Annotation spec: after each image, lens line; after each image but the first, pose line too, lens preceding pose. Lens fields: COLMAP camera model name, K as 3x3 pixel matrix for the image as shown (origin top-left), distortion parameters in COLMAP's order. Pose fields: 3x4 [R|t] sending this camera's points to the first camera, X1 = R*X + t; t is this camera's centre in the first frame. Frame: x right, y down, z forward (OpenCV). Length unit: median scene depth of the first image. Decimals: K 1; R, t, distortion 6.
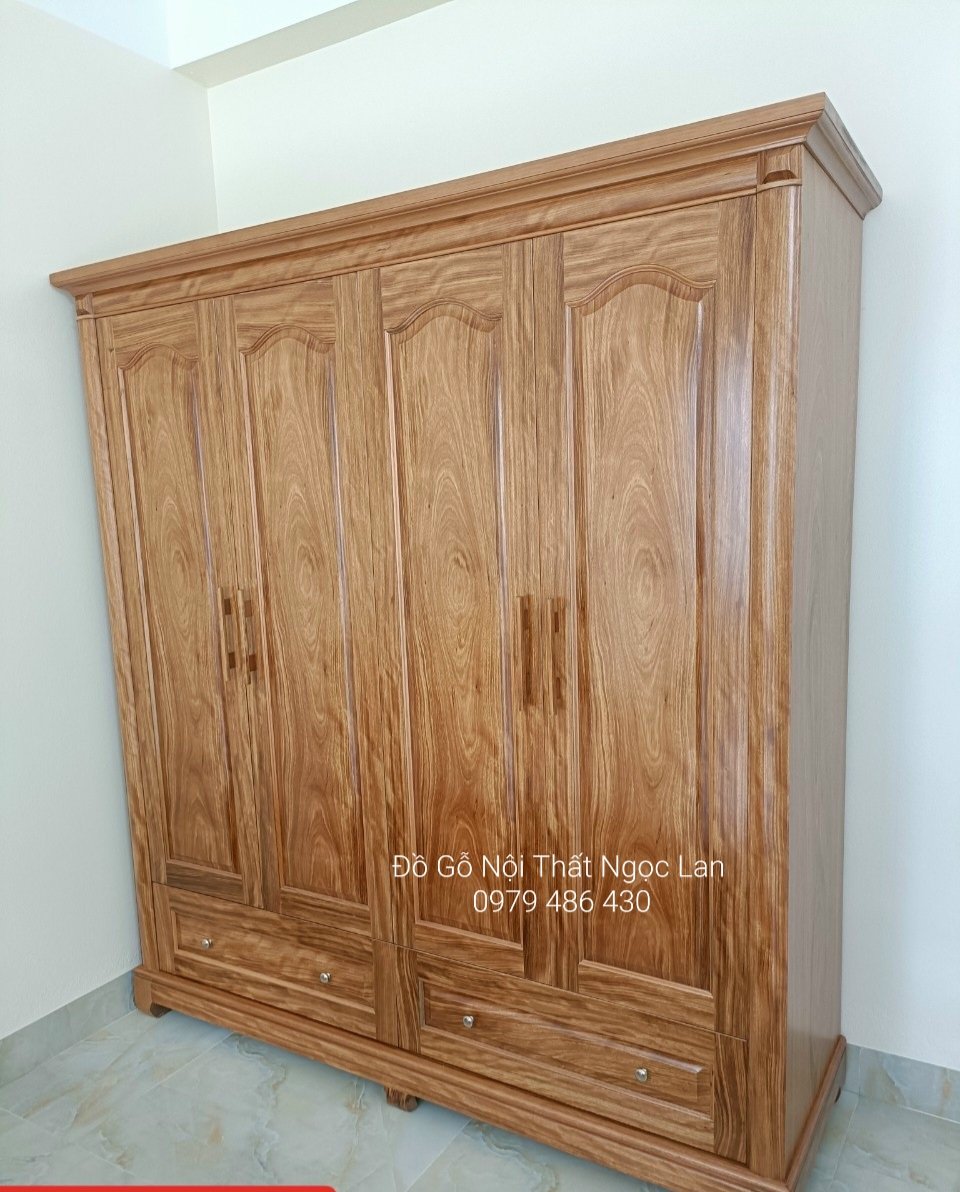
lens RADIAL K [[939.1, 0, 480.9], [0, 939.1, 649.9], [0, 0, 1]] dist [0.042592, 0.002070]
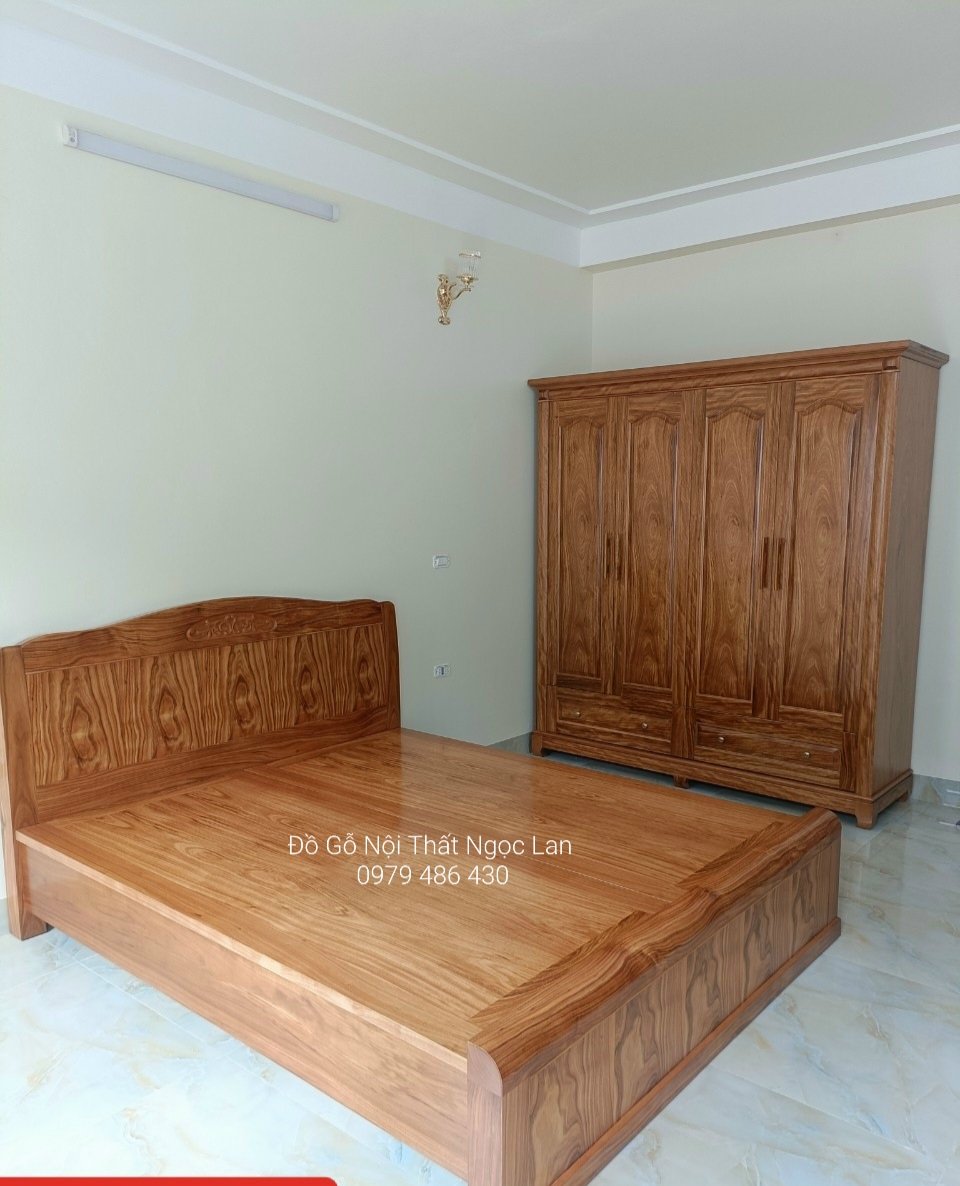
lens RADIAL K [[934.4, 0, 480.9], [0, 934.4, 646.6], [0, 0, 1]] dist [0.042592, 0.002070]
pose [[0.985677, 0.060076, -0.157579, -0.229920], [-0.060775, 0.998151, 0.000387, 0.219229], [0.157311, 0.009195, 0.987506, -1.184833]]
